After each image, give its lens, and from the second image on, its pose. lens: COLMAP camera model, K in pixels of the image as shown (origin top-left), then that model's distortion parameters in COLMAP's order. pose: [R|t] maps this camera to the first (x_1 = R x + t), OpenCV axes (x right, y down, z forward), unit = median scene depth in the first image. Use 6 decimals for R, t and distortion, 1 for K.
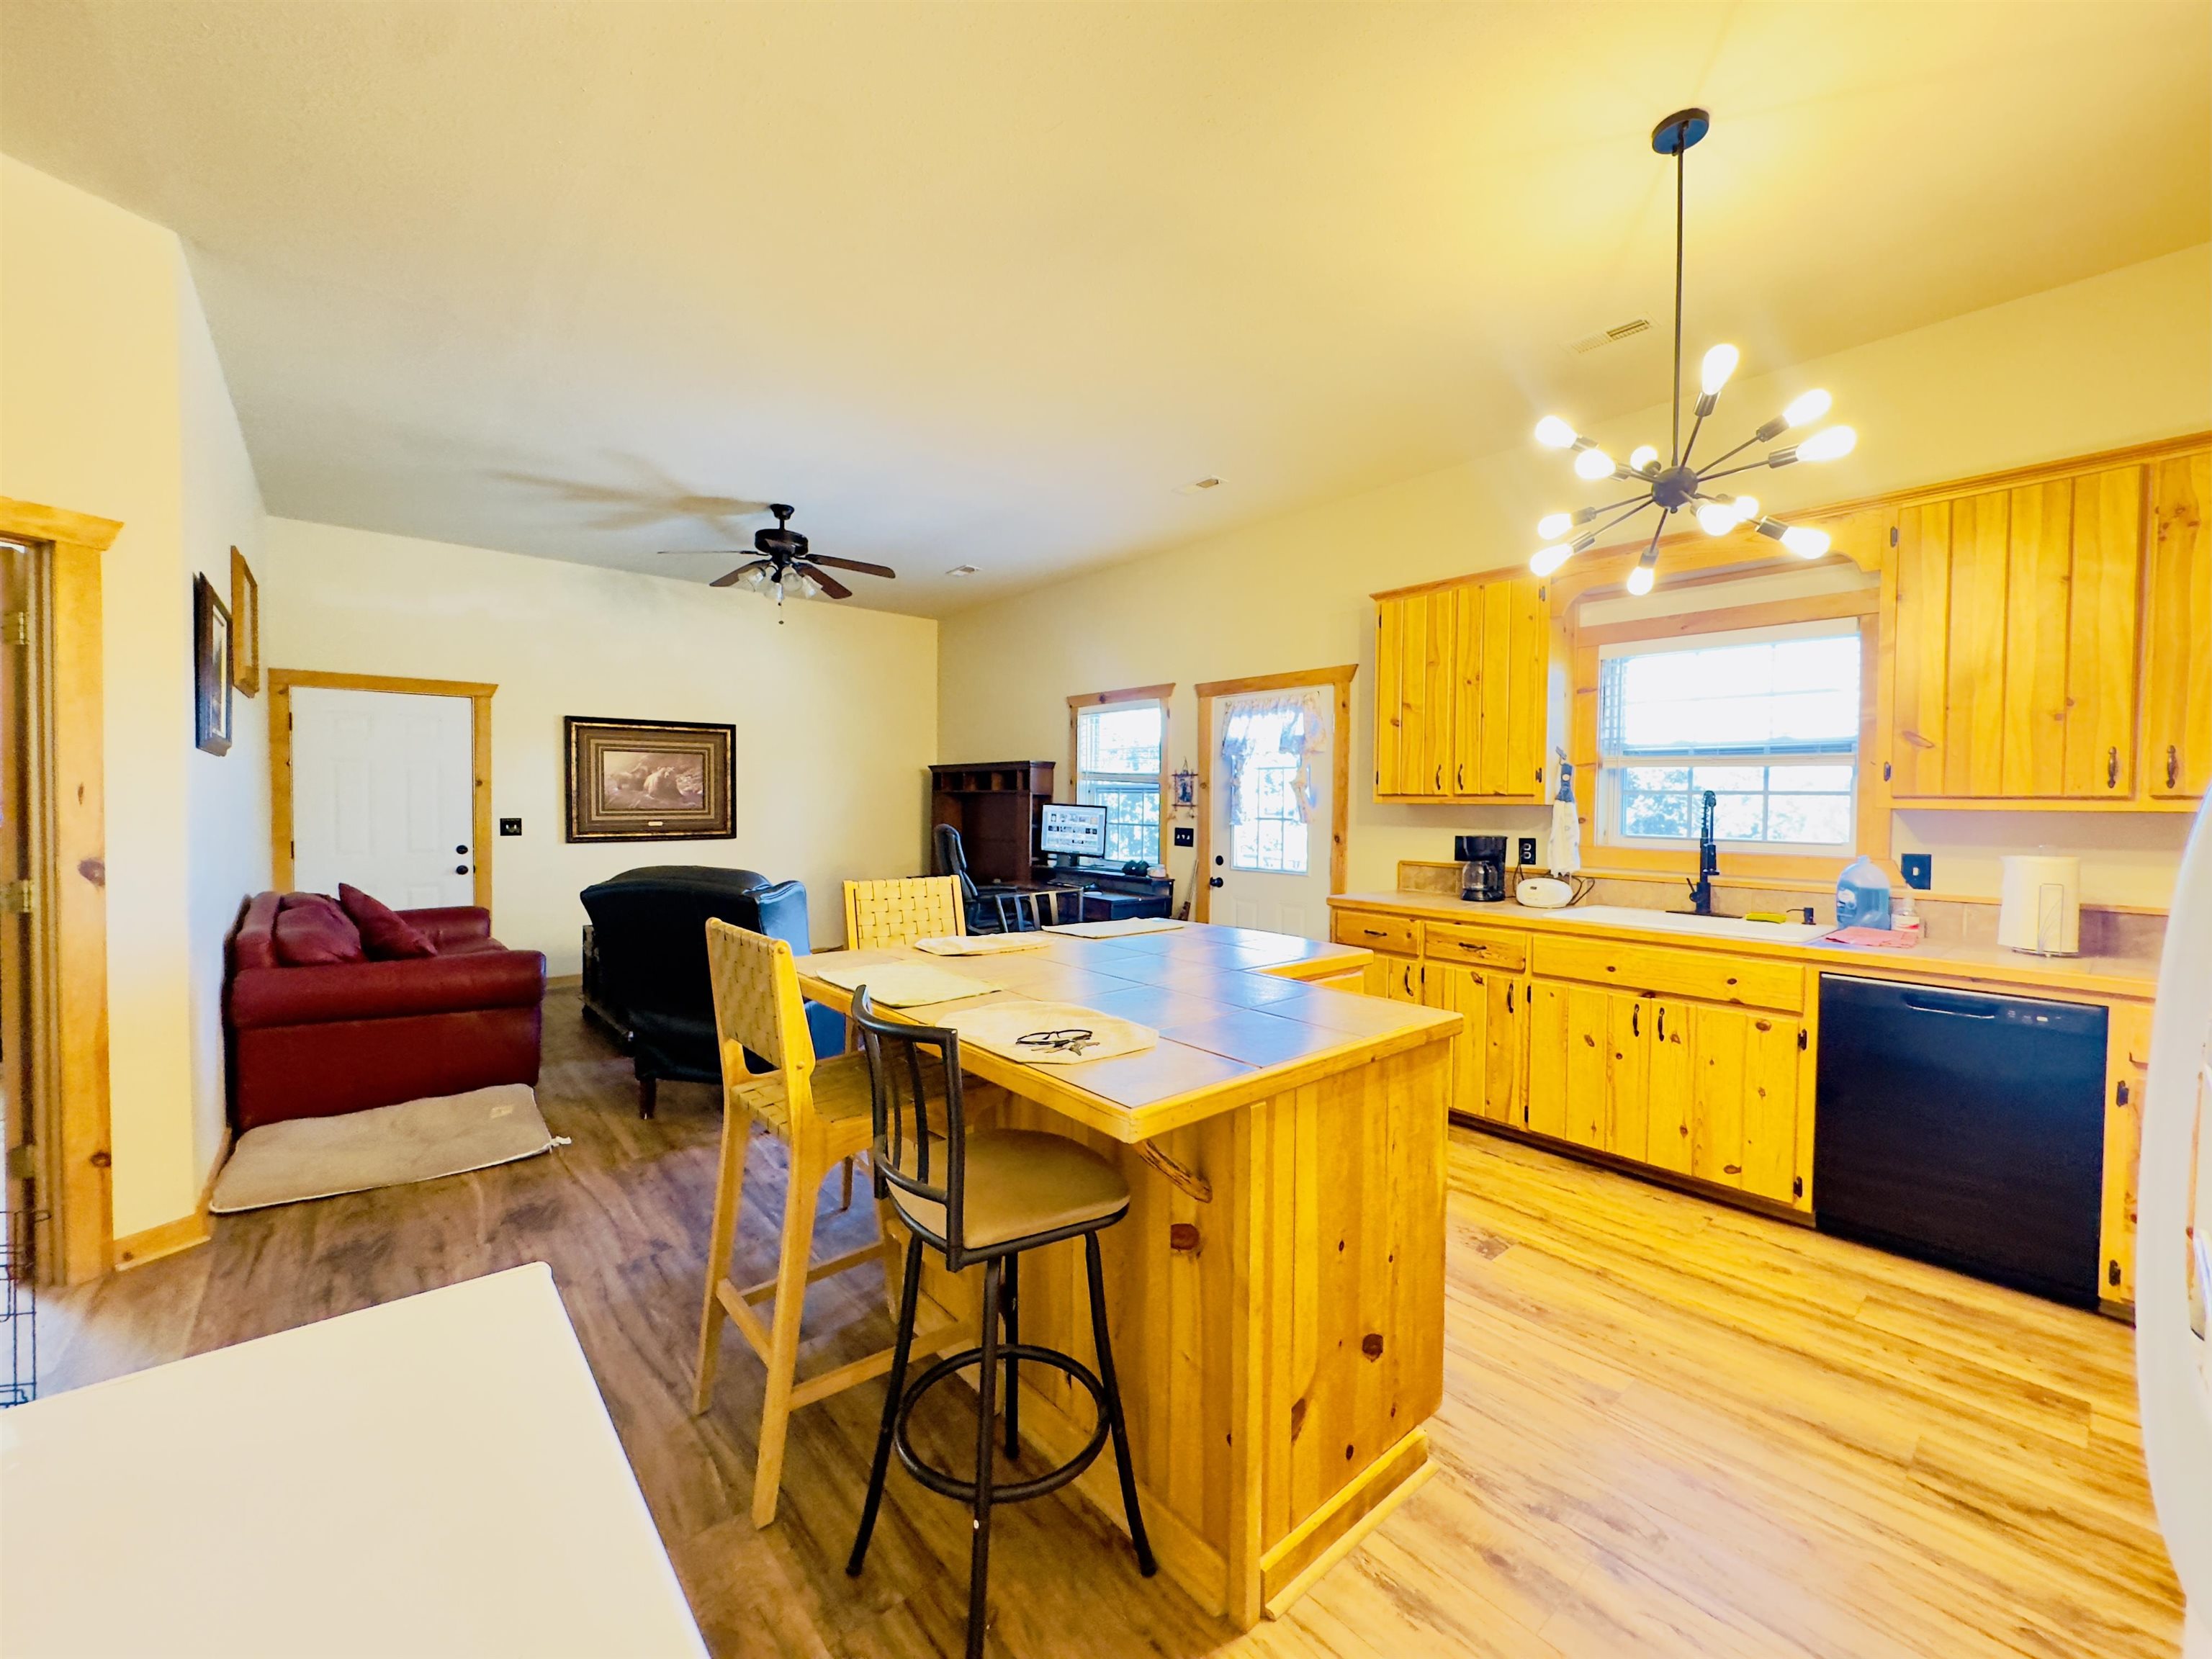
lens RADIAL K [[887.1, 0, 1100.9], [0, 887.1, 823.6], [0, 0, 1]] dist [-0.004080, 0.000828]
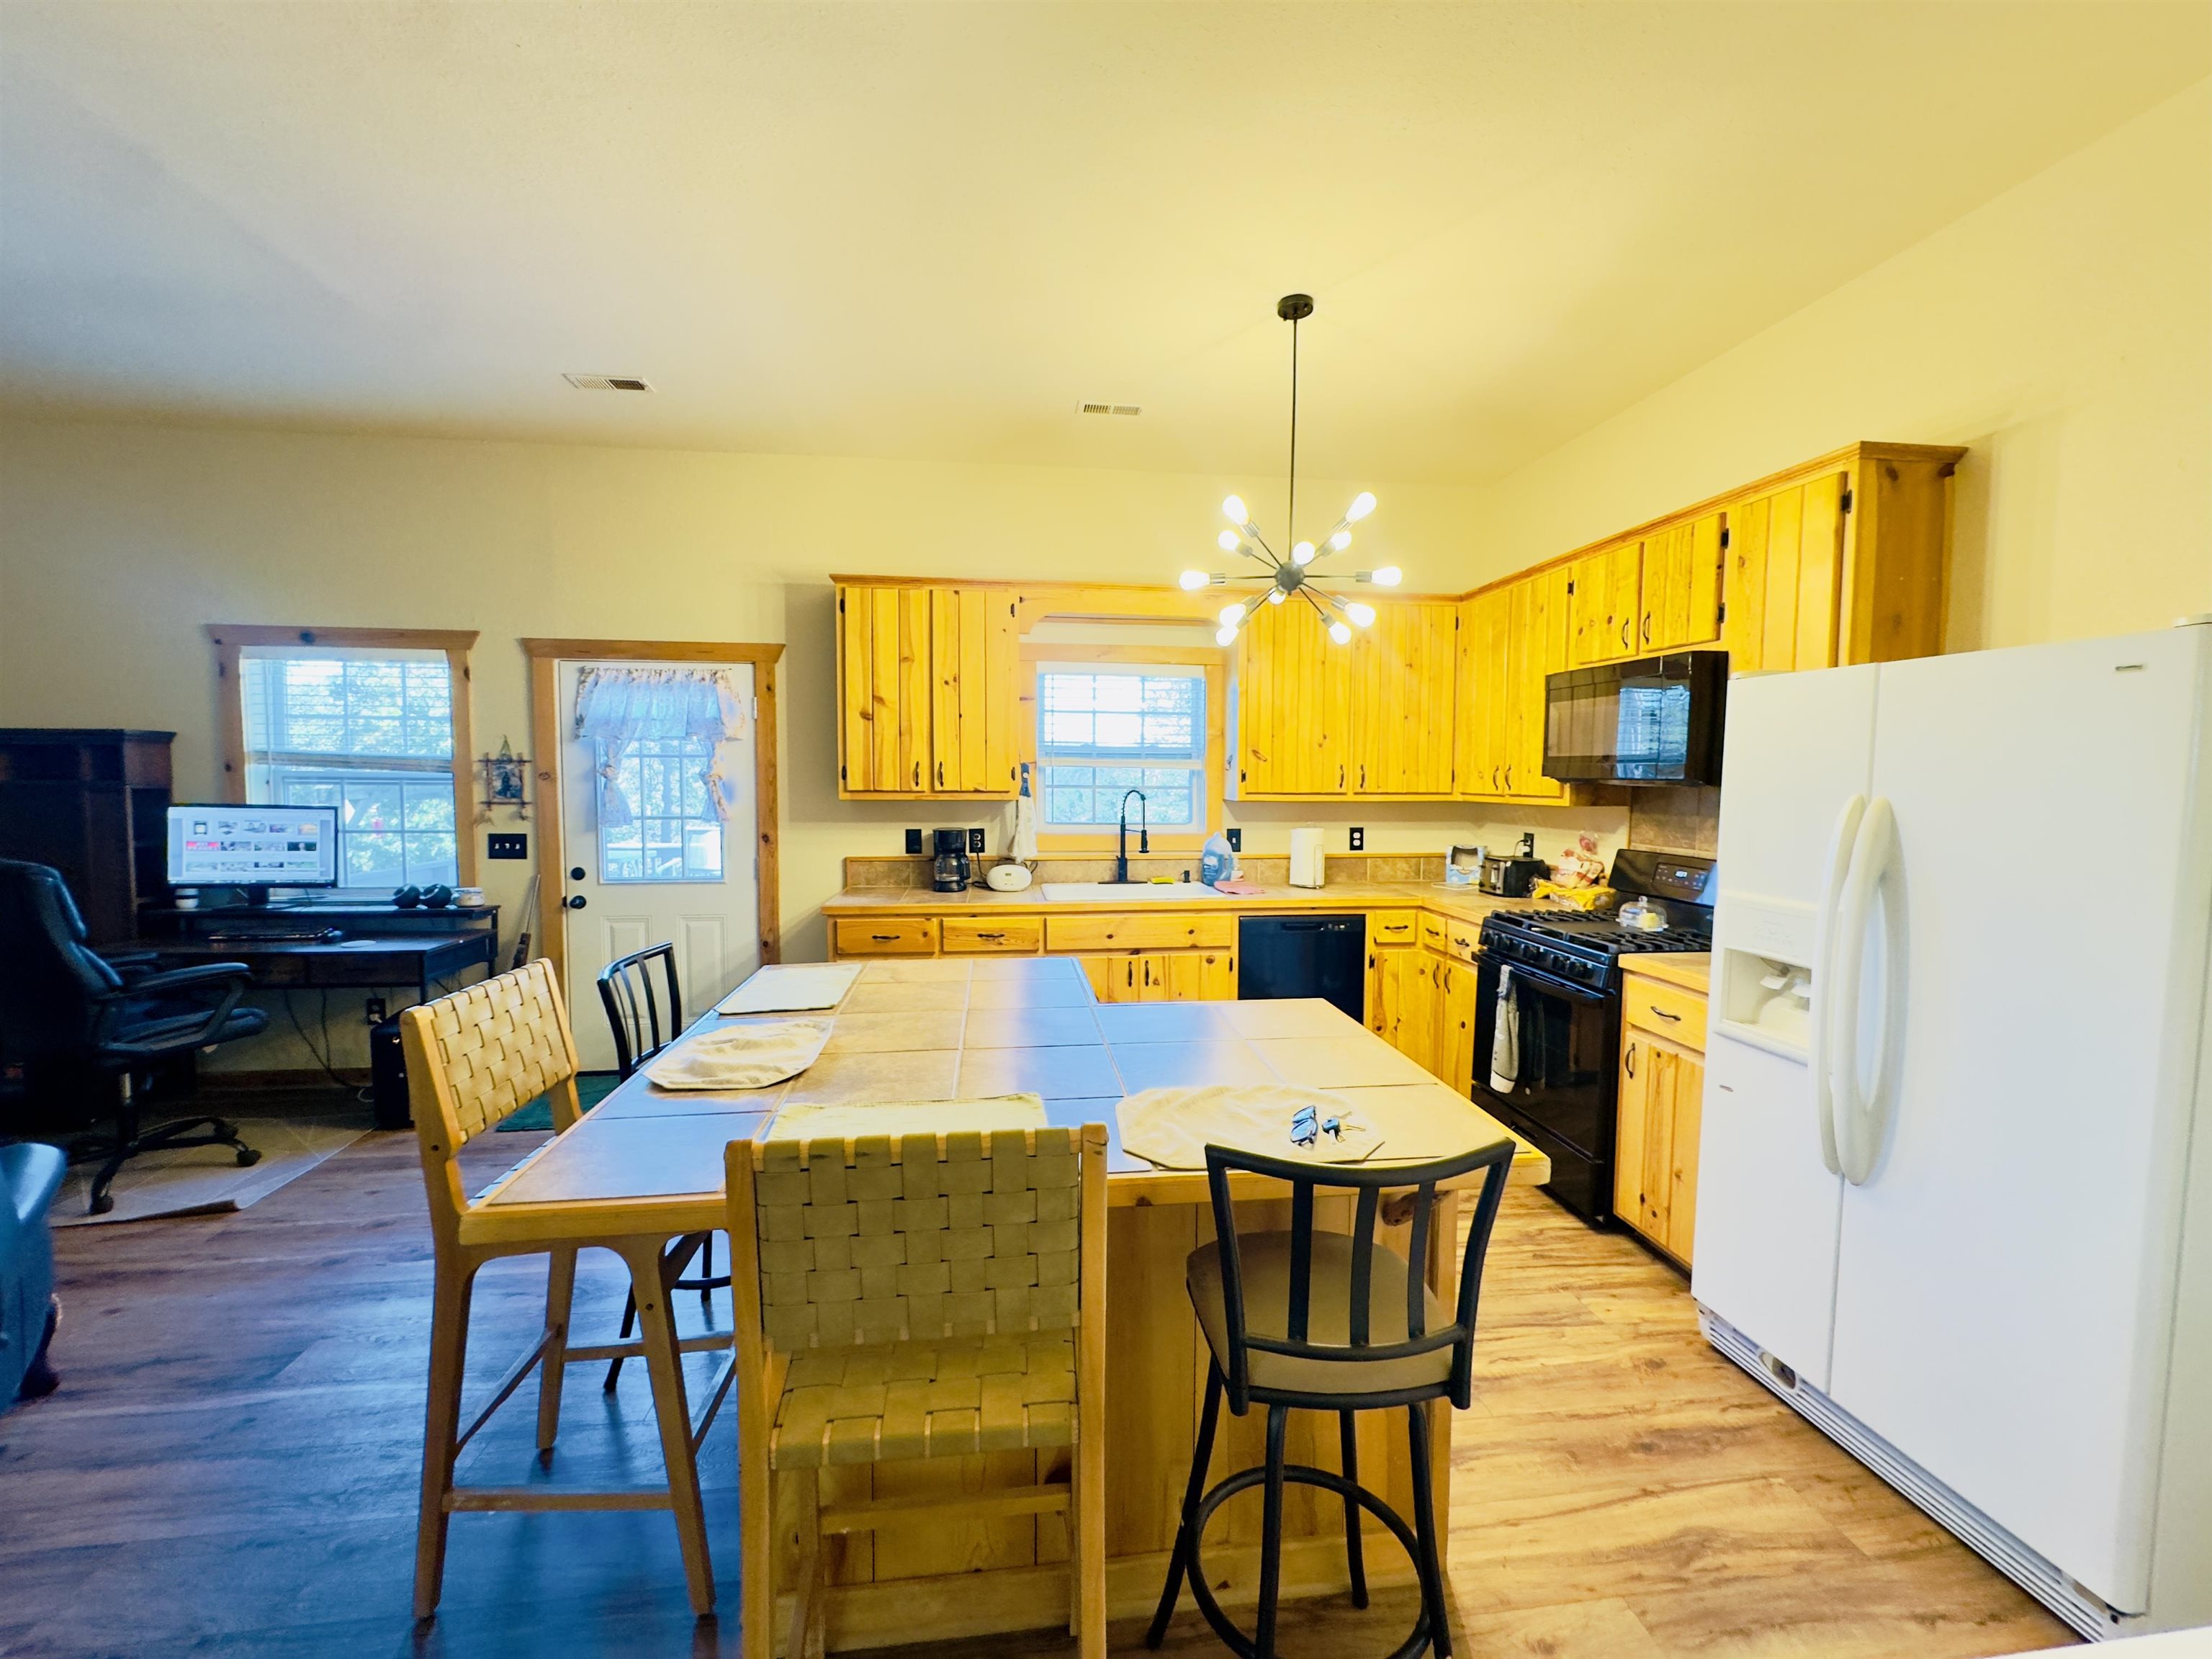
lens RADIAL K [[887.1, 0, 1104.2], [0, 887.1, 823.9], [0, 0, 1]] dist [-0.004080, 0.000828]
pose [[0.547258, -0.055607, 0.835115, -0.285732], [0.022180, 0.998404, 0.051946, -0.035336], [-0.836670, -0.009905, 0.547618, 0.220976]]
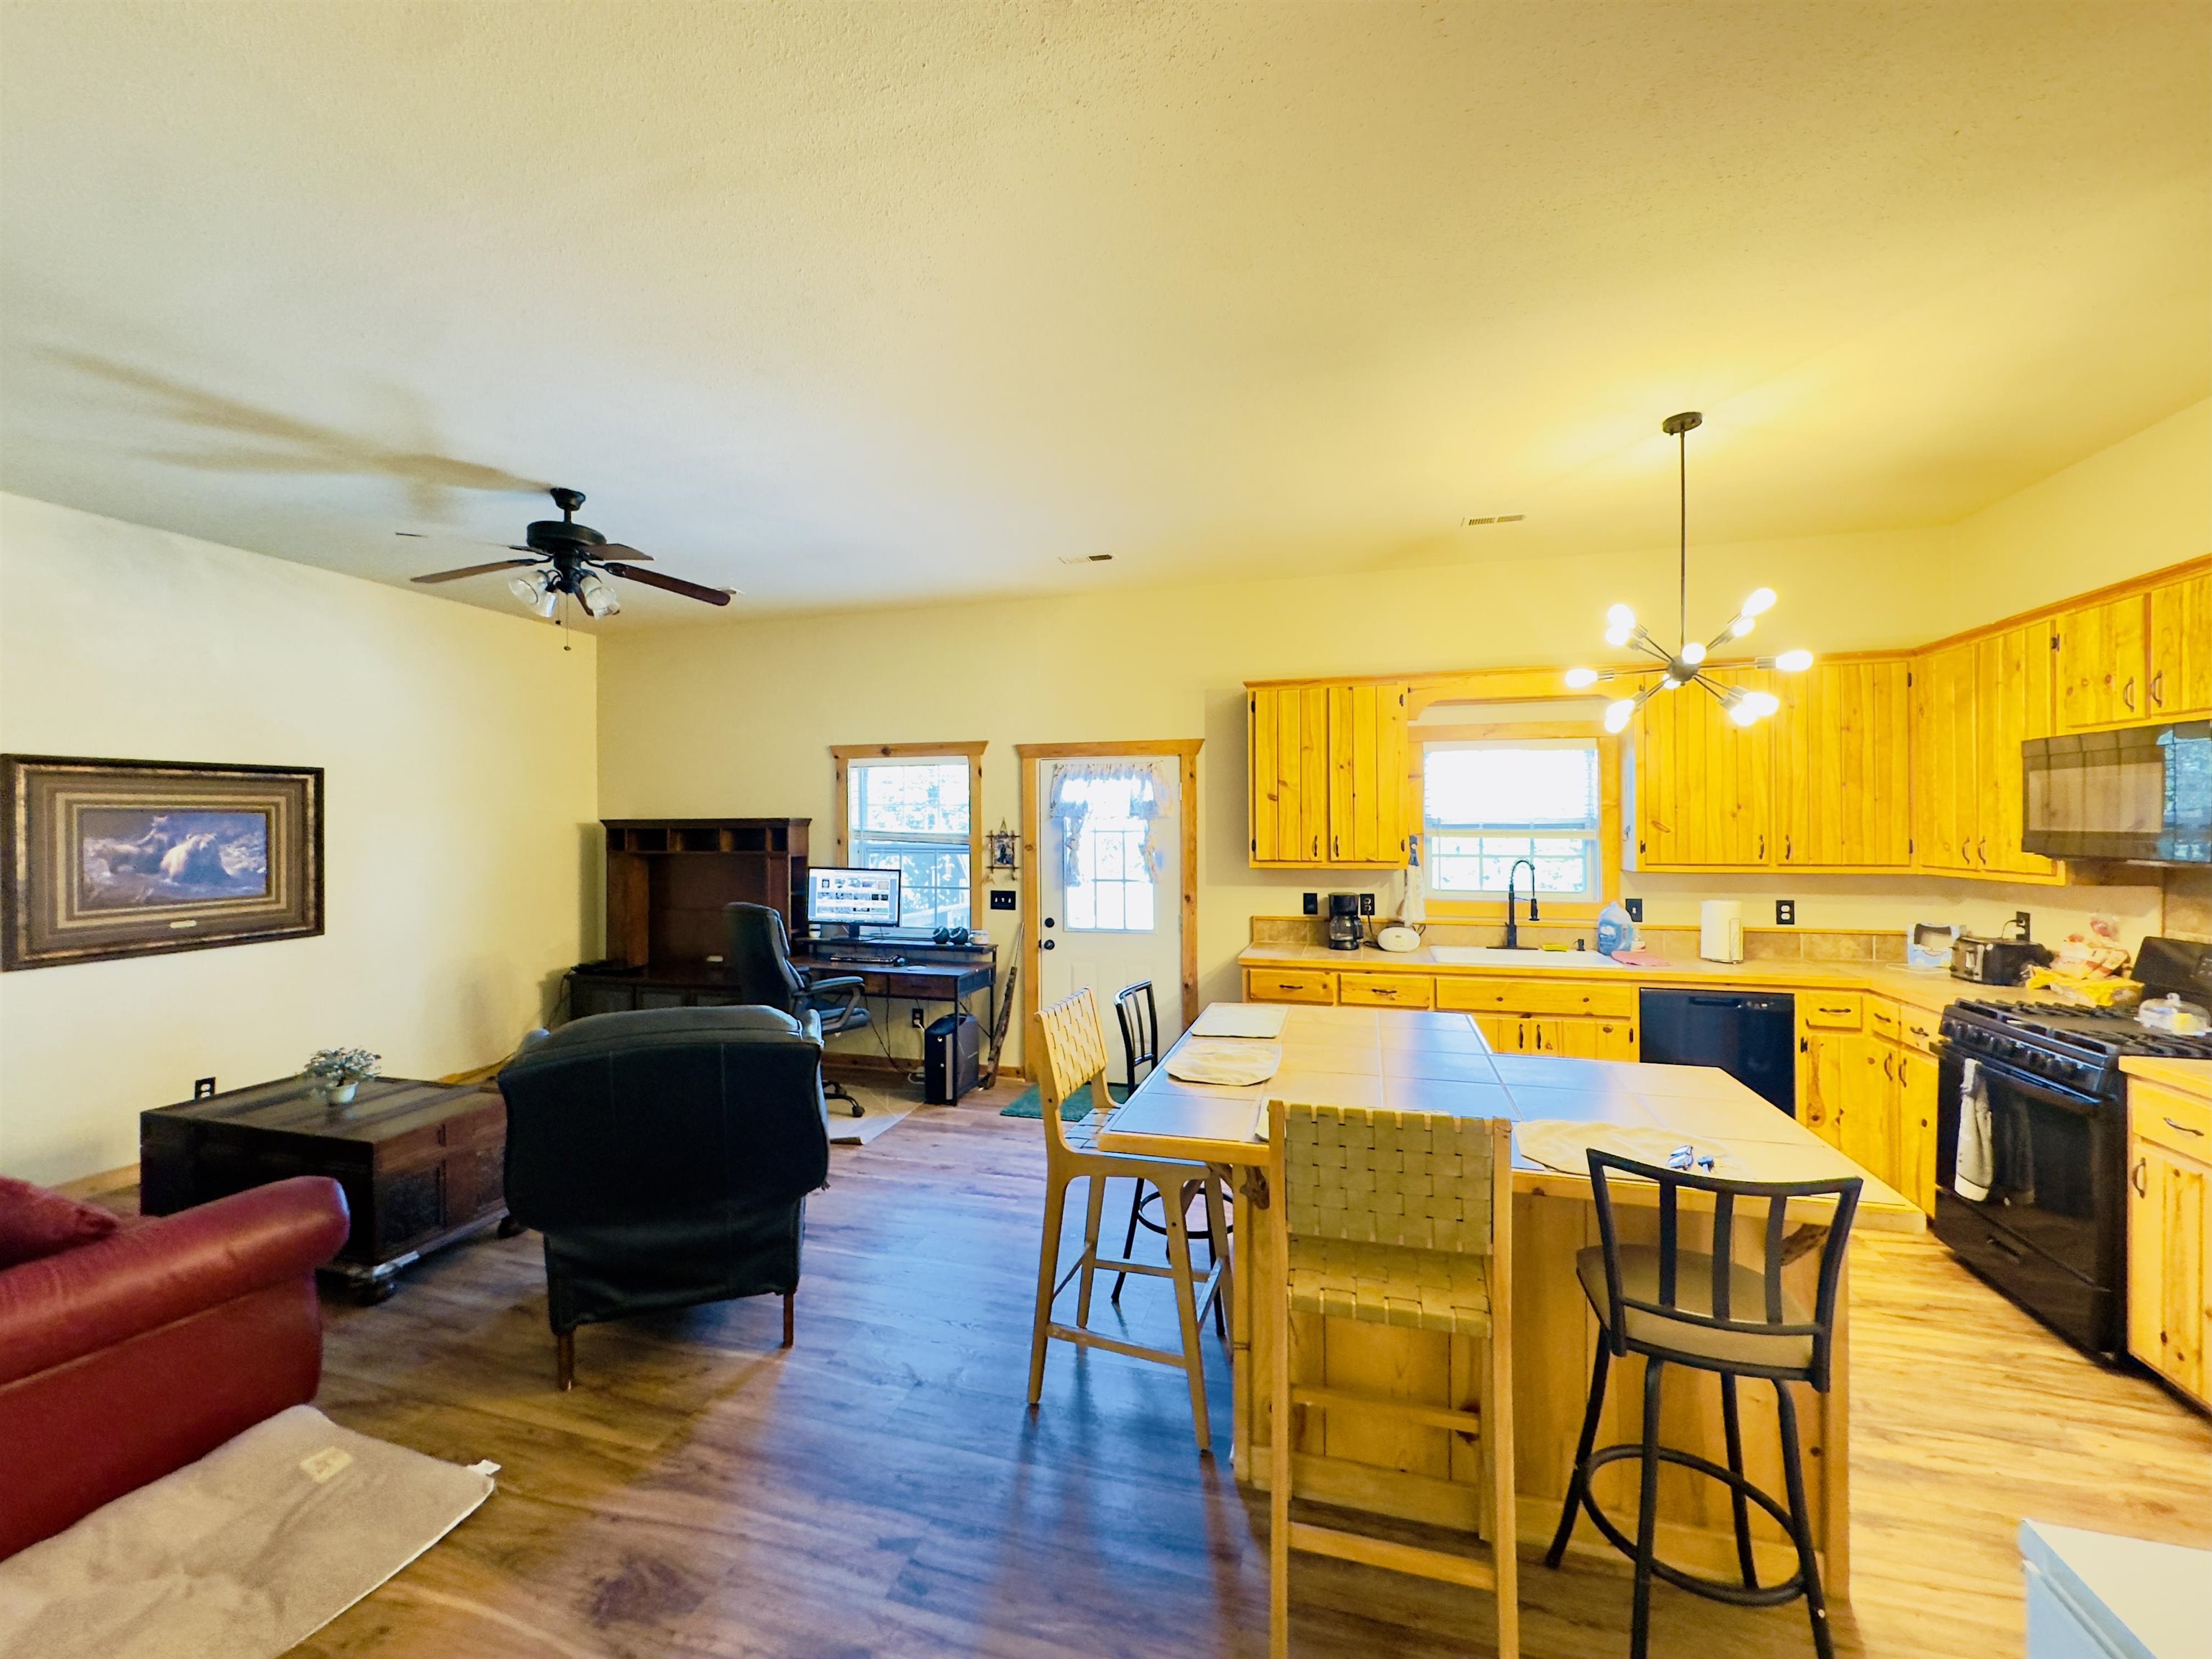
lens RADIAL K [[887.1, 0, 1102.1], [0, 887.1, 822.9], [0, 0, 1]] dist [-0.004080, 0.000828]
pose [[0.833614, -0.014061, 0.552168, -0.408740], [0.028072, 0.999463, -0.016930, -0.058185], [-0.551633, 0.029614, 0.833561, 0.148472]]
